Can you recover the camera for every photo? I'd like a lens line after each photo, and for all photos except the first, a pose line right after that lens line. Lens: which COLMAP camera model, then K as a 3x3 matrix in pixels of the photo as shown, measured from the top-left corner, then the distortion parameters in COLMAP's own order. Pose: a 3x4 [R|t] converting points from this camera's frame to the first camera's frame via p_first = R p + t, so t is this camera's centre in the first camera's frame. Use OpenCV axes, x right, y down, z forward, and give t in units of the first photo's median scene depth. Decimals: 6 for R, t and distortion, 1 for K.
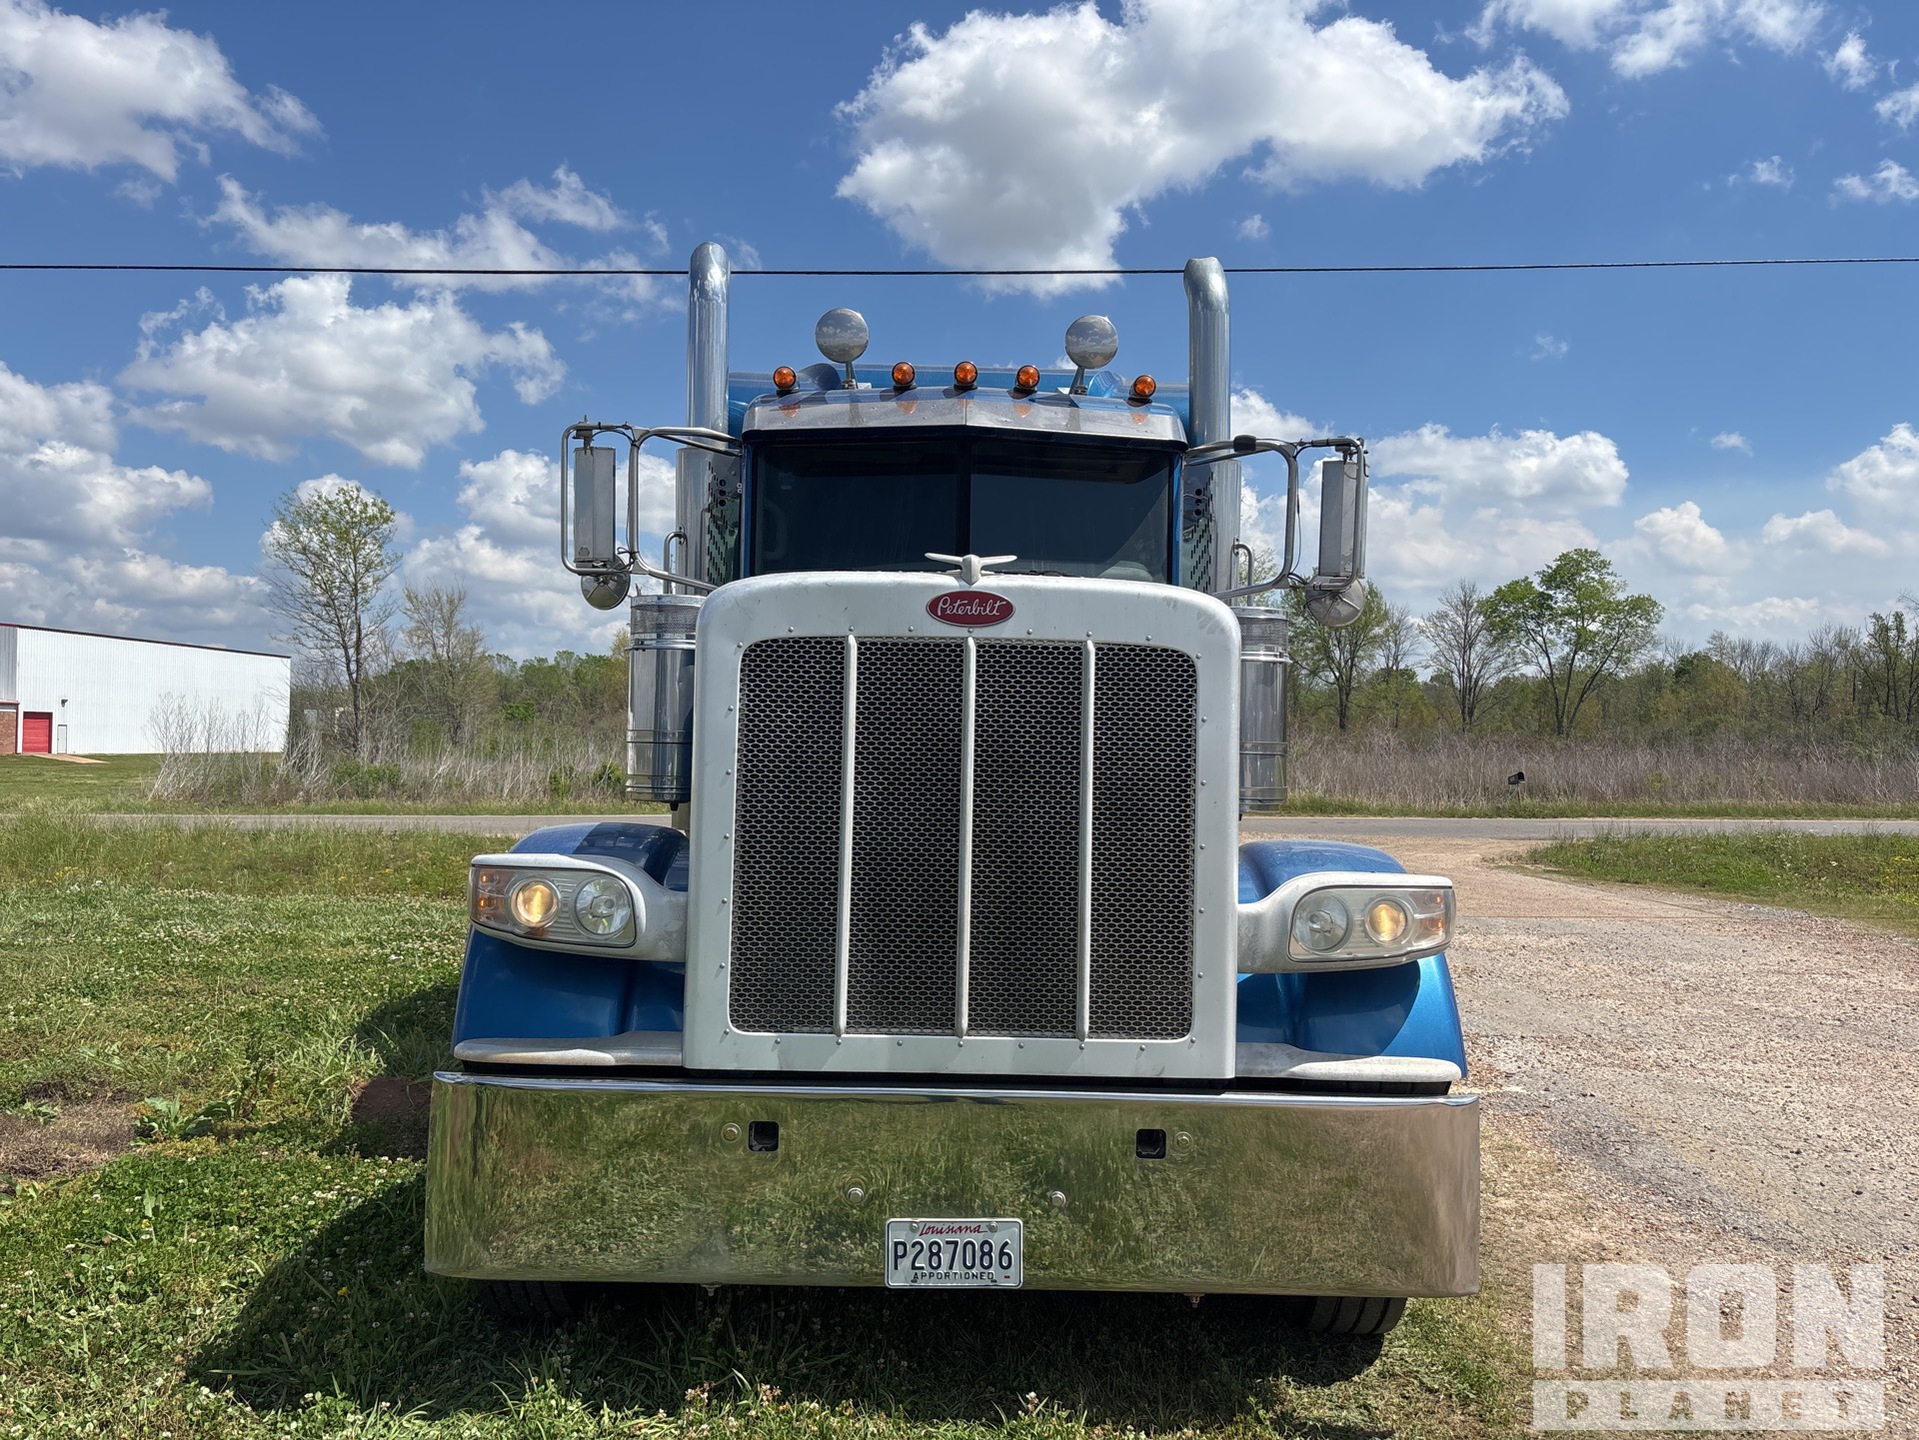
lens RADIAL K [[1437.5, 0, 975.9], [0, 1437.5, 711.3], [0, 0, 1]] dist [0.030650, -0.024713]
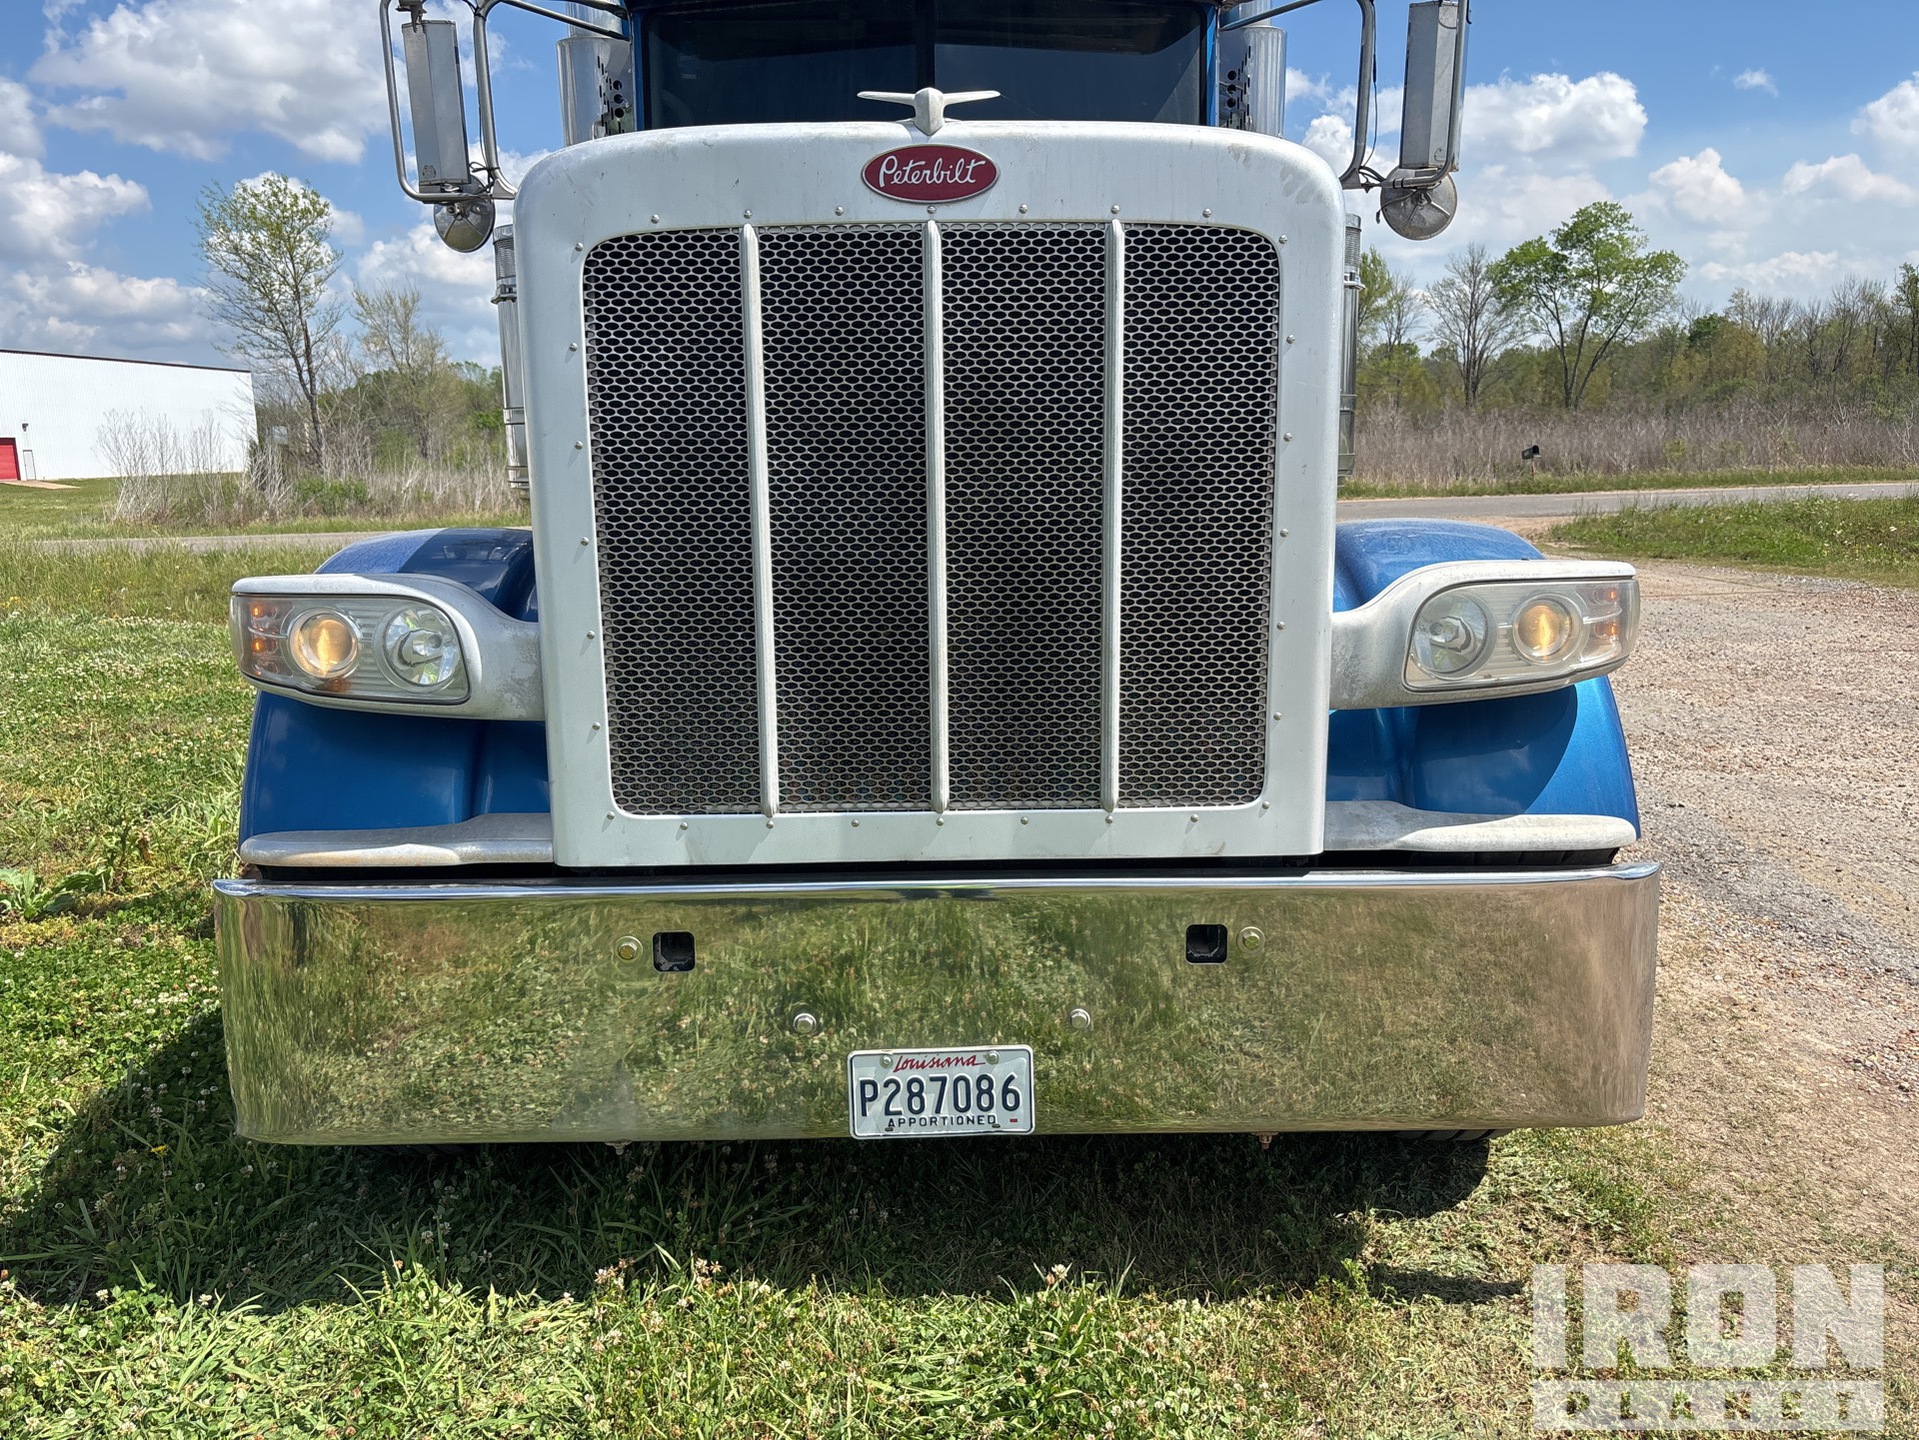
lens RADIAL K [[1437.5, 0, 954.5], [0, 1437.5, 704.6], [0, 0, 1]] dist [0.030650, -0.024713]
pose [[0.999379, -0.033301, -0.011496, 0.000836], [0.034940, 0.978660, 0.202492, 0.003851], [0.004507, -0.202768, 0.979216, 0.039752]]
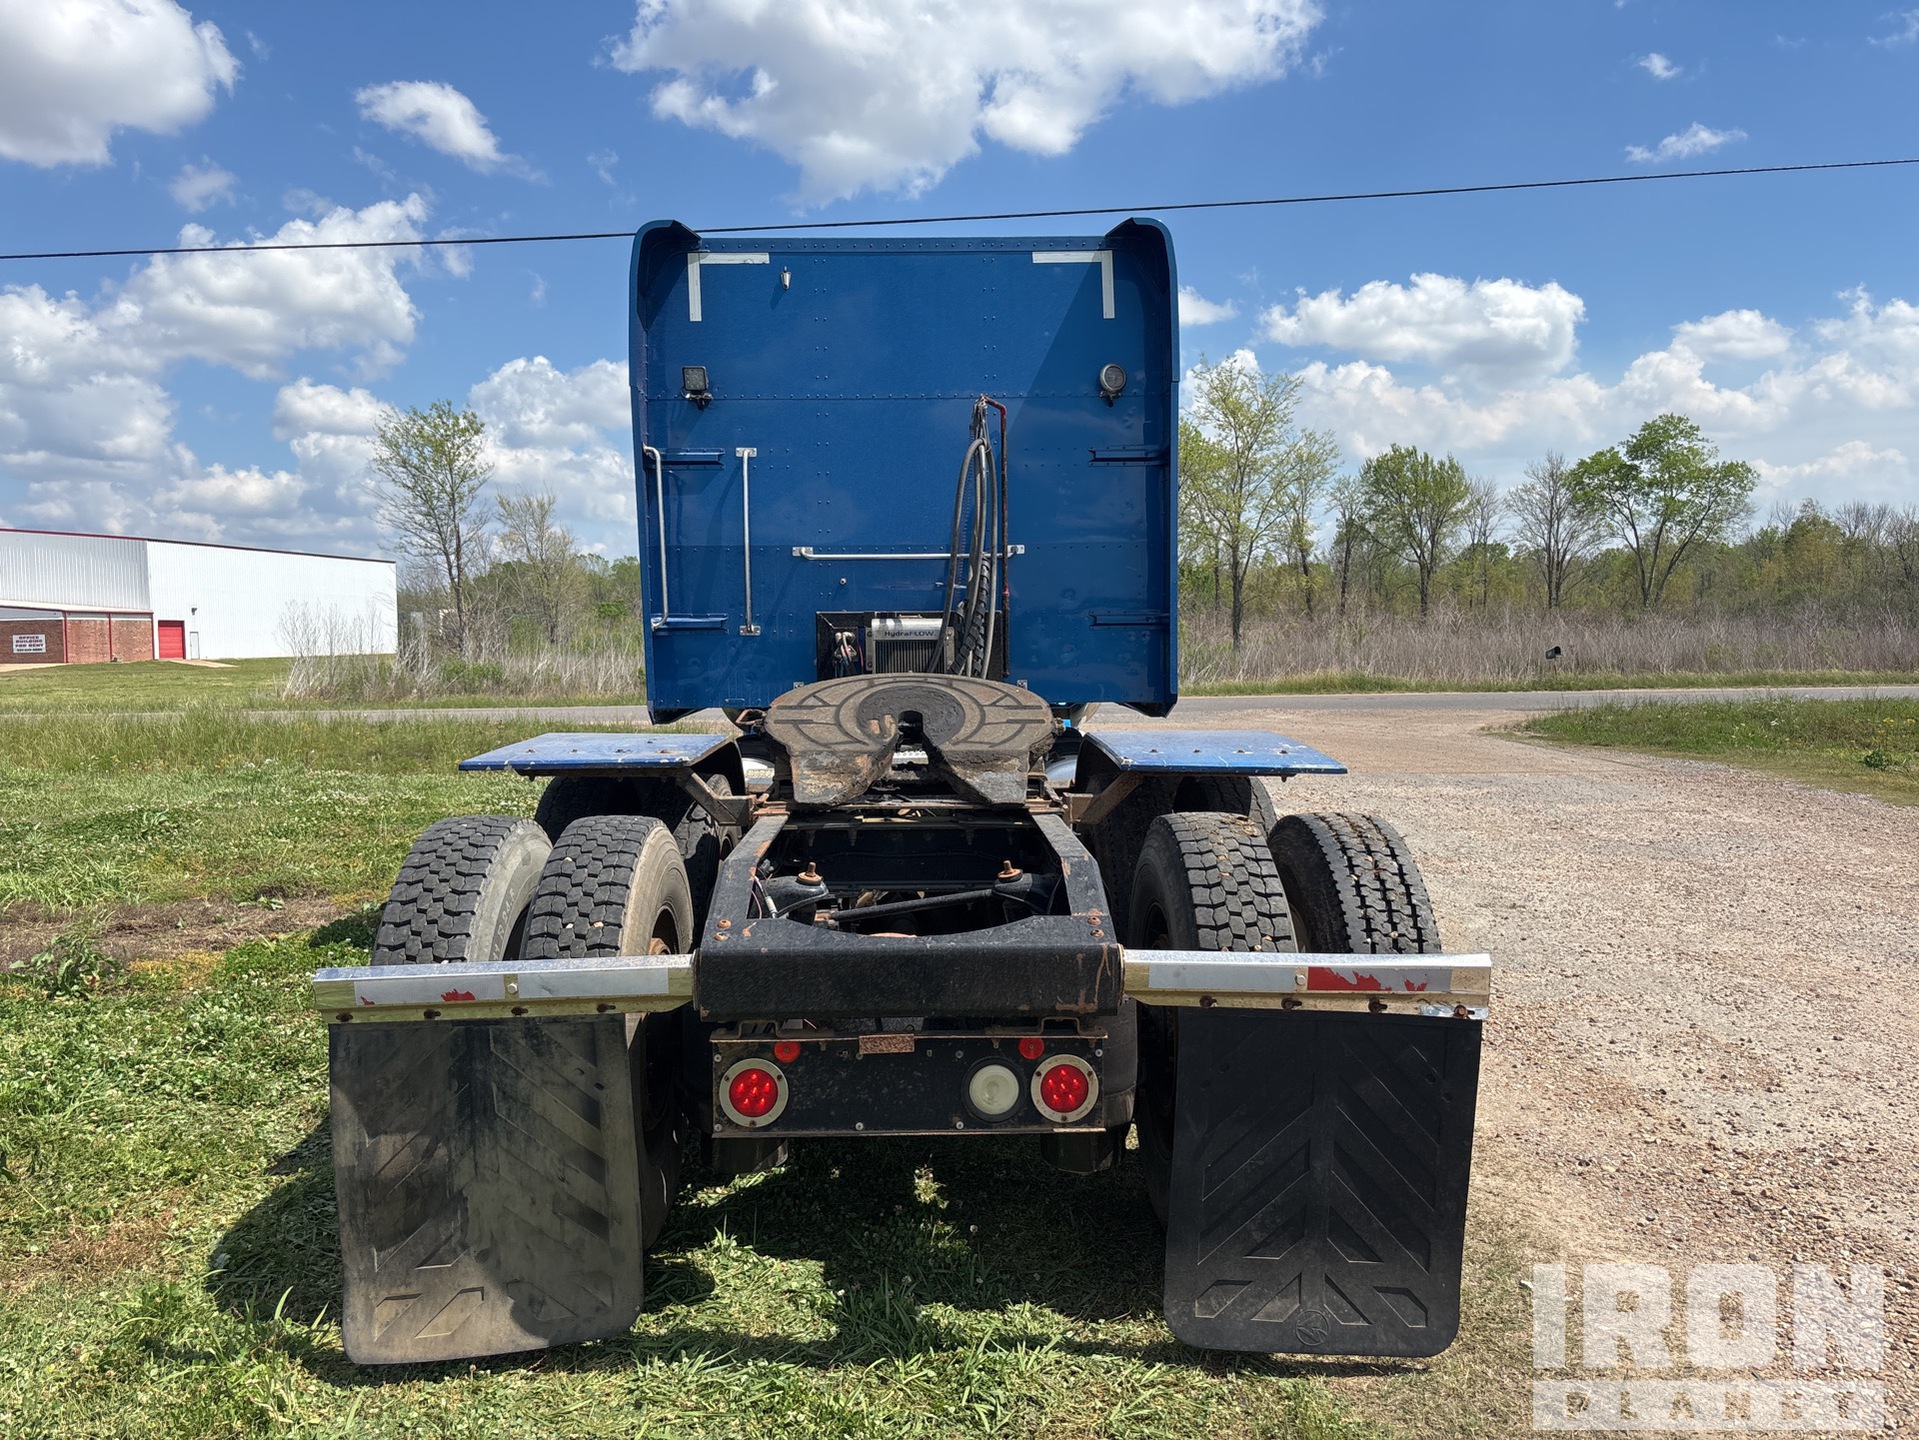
lens RADIAL K [[1437.5, 0, 947.2], [0, 1437.5, 742.0], [0, 0, 1]] dist [0.030650, -0.024713]
pose [[0.996517, -0.016058, -0.081830, 0.031174], [0.024034, 0.994952, 0.097427, -0.001636], [0.079852, -0.099054, 0.991873, -0.075822]]
